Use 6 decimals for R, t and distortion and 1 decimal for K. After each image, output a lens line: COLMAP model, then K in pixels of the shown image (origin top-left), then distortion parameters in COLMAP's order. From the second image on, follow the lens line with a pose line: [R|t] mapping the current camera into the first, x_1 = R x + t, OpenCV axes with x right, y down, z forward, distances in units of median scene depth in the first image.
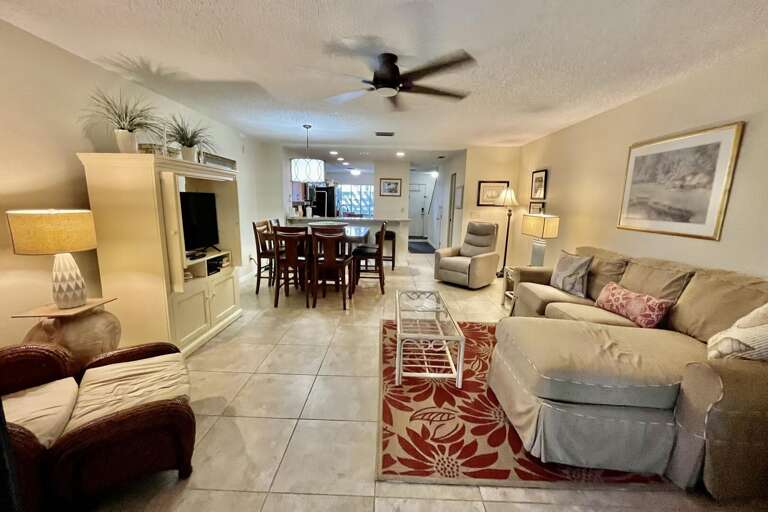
lens RADIAL K [[311.0, 0, 378.7], [0, 311.0, 257.9], [0, 0, 1]] dist [-0.001573, -0.000472]
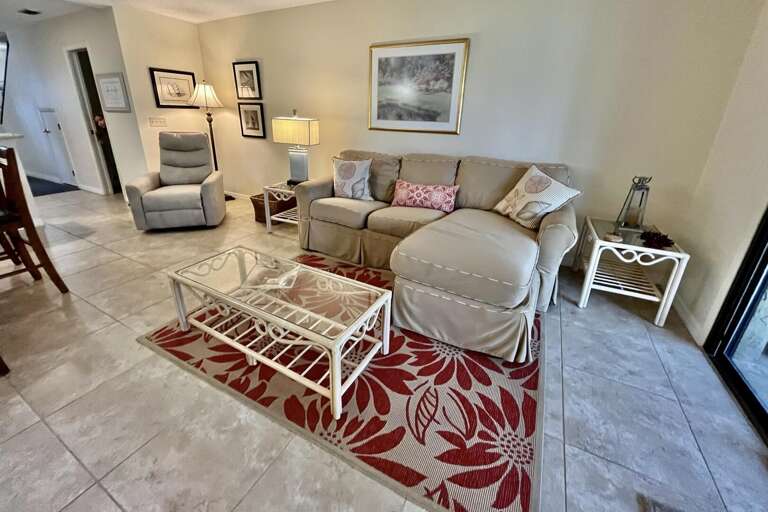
lens RADIAL K [[311.0, 0, 384.2], [0, 311.0, 226.0], [0, 0, 1]] dist [-0.001573, -0.000472]
pose [[0.440904, -0.309936, 0.842344, -0.262862], [0.145630, 0.950755, 0.273599, -0.082296], [-0.885661, 0.002040, 0.464327, 0.584207]]
